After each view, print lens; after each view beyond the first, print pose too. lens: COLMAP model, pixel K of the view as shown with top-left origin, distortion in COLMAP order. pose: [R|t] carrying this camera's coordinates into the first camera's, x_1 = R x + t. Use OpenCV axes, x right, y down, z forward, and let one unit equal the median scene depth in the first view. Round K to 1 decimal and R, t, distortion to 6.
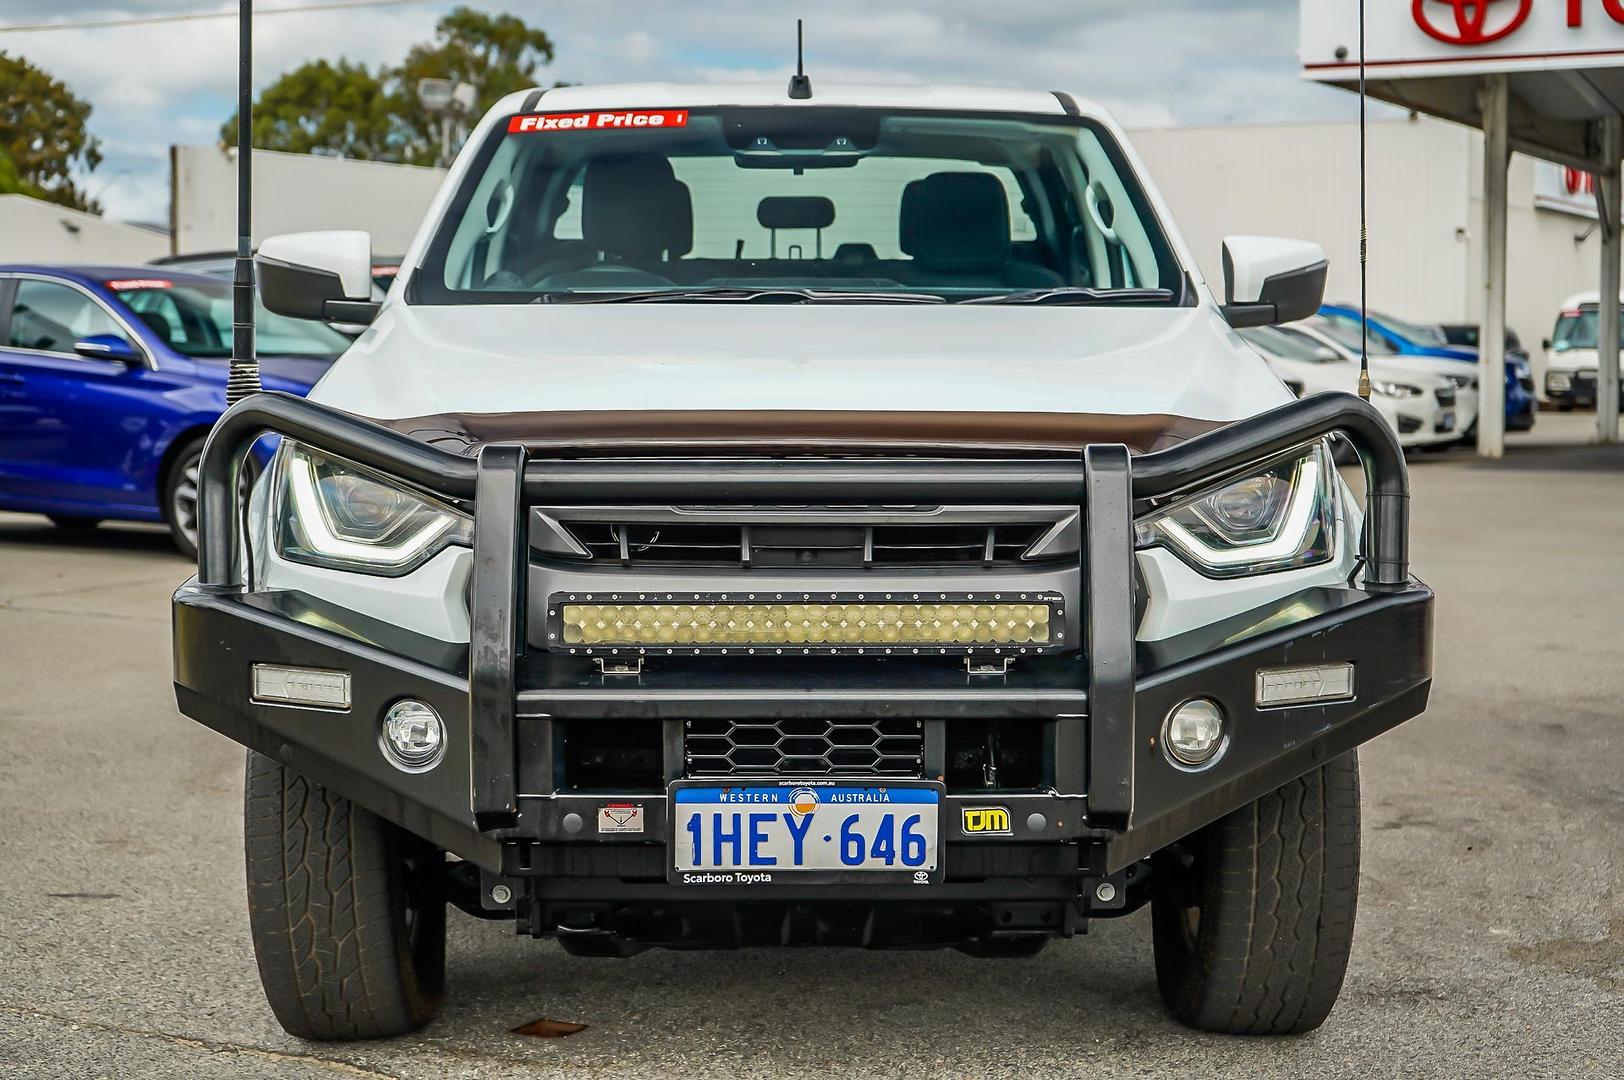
lens RADIAL K [[2346.9, 0, 812.0], [0, 2346.9, 540.0], [0, 0, 1]] dist [0.095462, 0.012354]
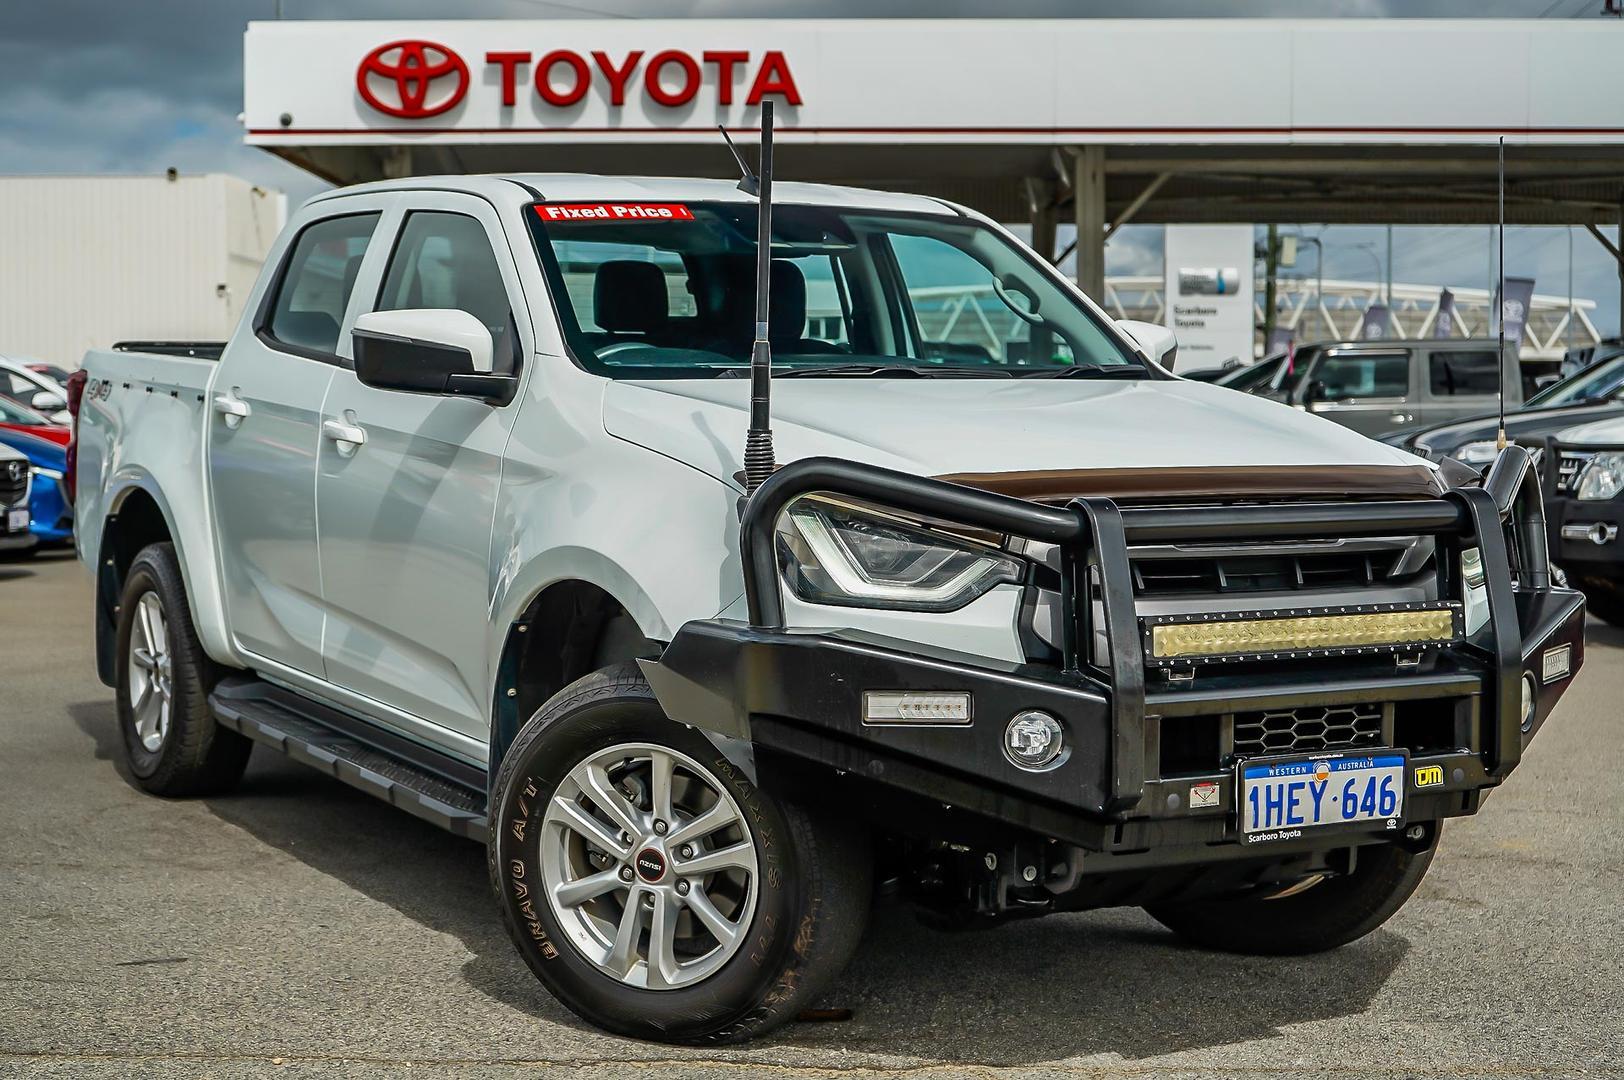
lens RADIAL K [[2350.7, 0, 812.0], [0, 2350.7, 540.0], [0, 0, 1]] dist [-0.005656, -0.033603]
pose [[0.909335, -0.030343, 0.414957, -0.778222], [0.041191, 0.999003, -0.017216, -0.003755], [-0.414020, 0.032748, 0.909678, -0.051428]]
